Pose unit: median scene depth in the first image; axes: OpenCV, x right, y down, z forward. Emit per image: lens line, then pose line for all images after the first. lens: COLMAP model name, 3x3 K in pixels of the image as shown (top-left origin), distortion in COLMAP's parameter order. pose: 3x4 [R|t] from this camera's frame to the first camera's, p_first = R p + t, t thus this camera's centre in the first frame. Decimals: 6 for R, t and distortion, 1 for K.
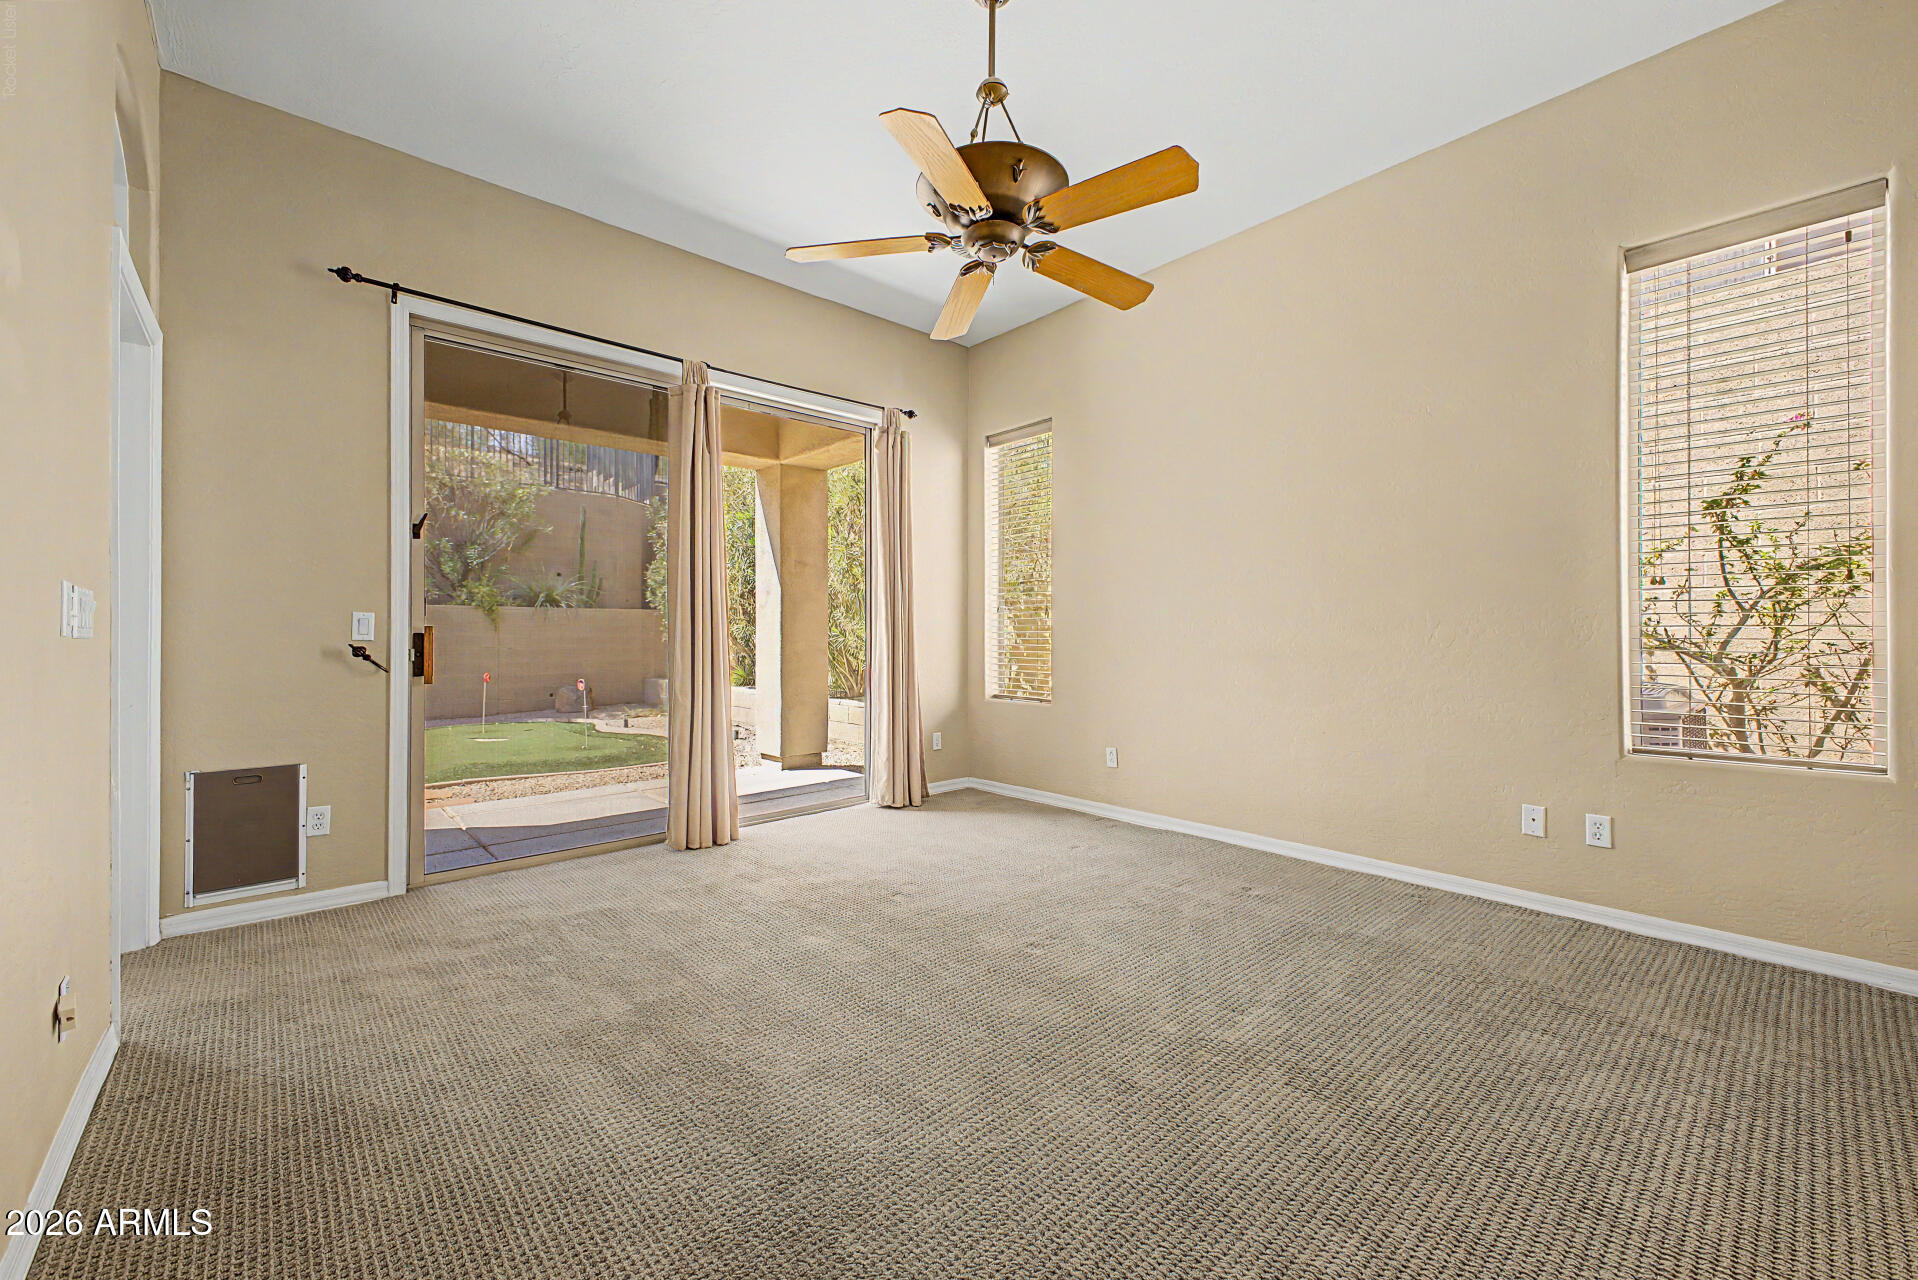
lens RADIAL K [[754.1, 0, 954.0], [0, 754.1, 633.7], [0, 0, 1]] dist [0.023319, -0.006347]
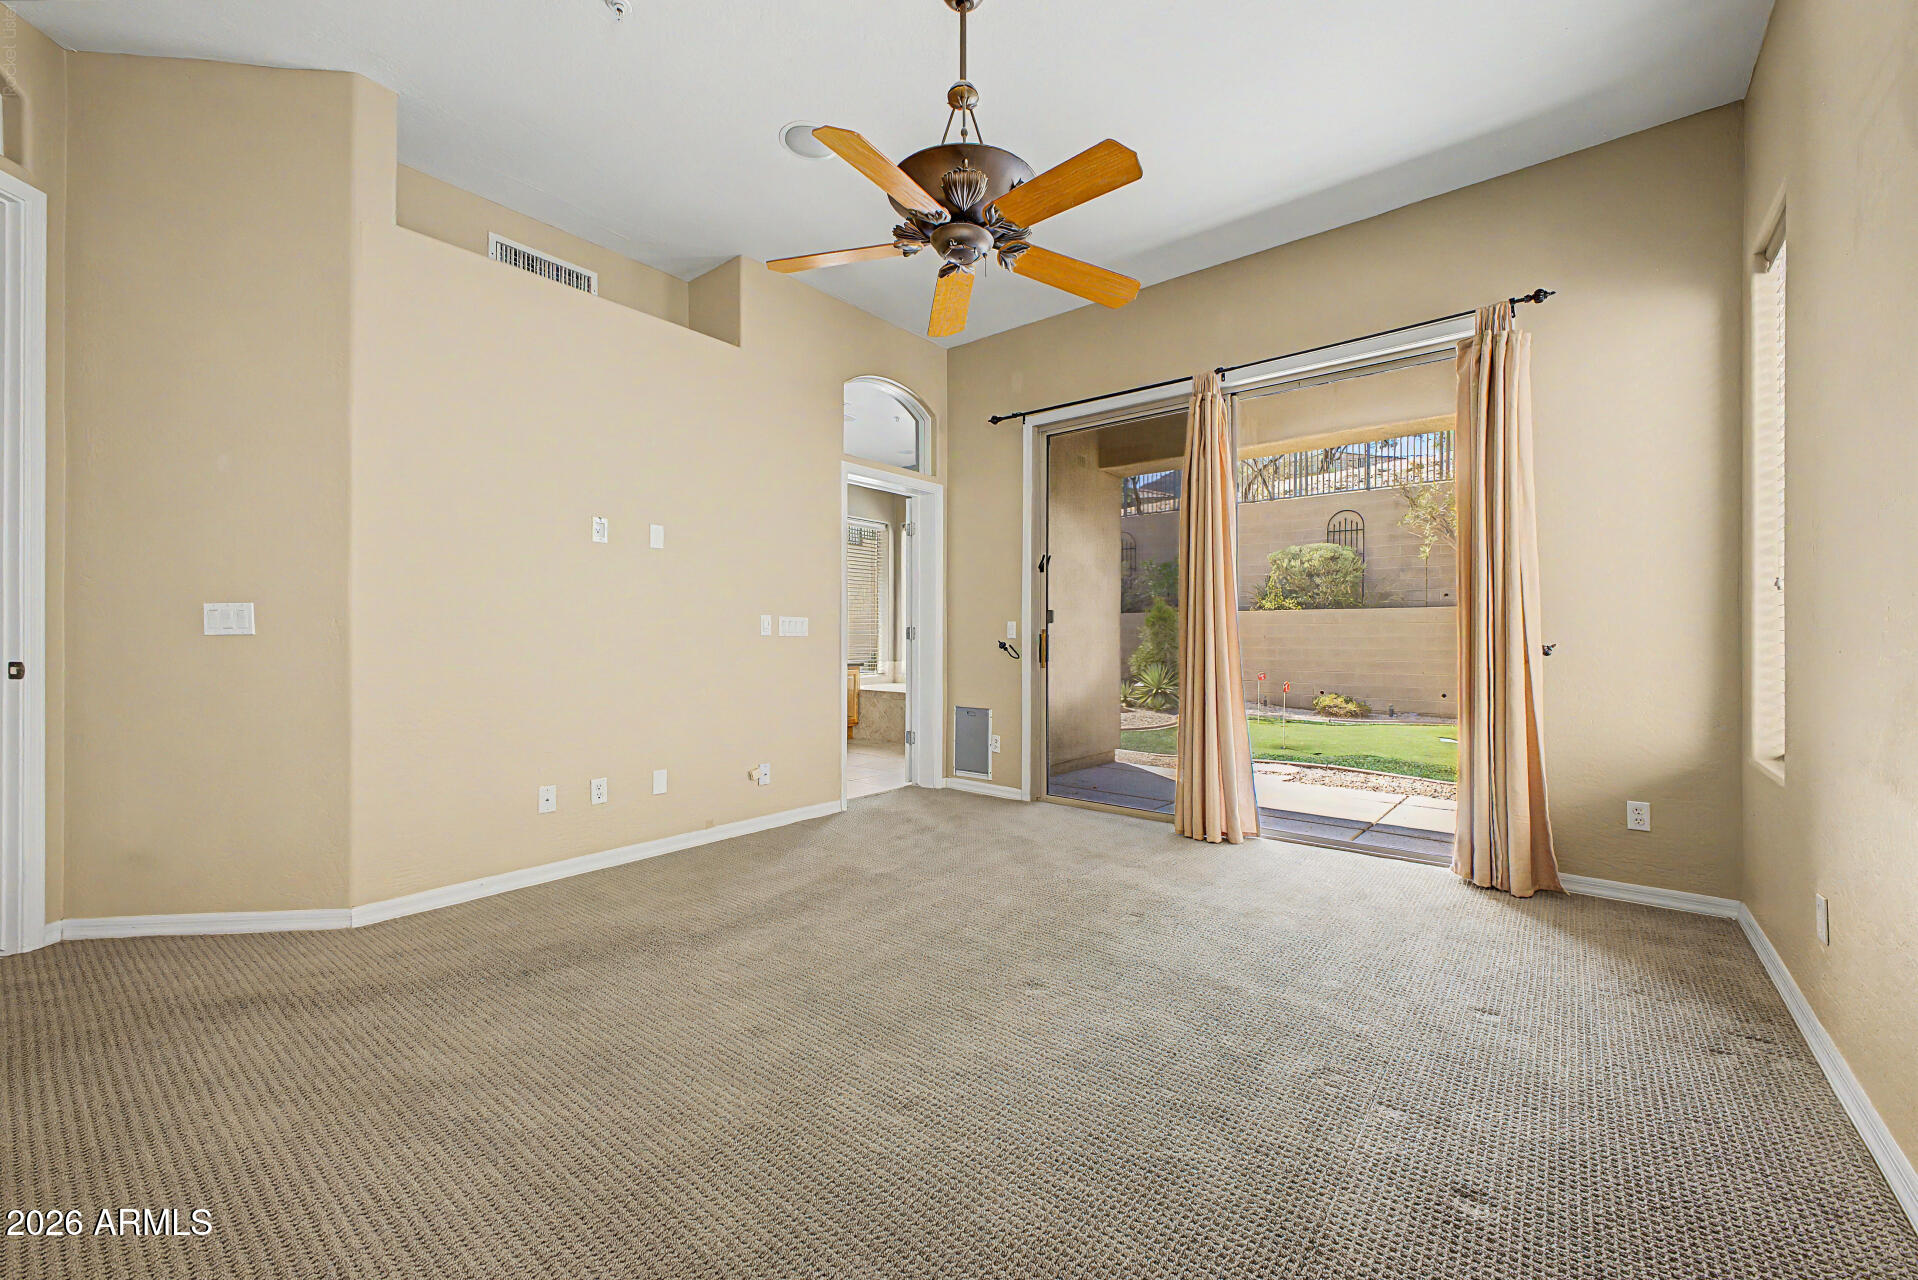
lens RADIAL K [[754.1, 0, 957.3], [0, 754.1, 634.3], [0, 0, 1]] dist [0.023319, -0.006347]
pose [[0.164869, 0.000919, -0.986315, 0.782637], [0.003237, 0.999994, 0.001473, -0.003056], [0.986310, -0.003436, 0.164865, 0.613139]]
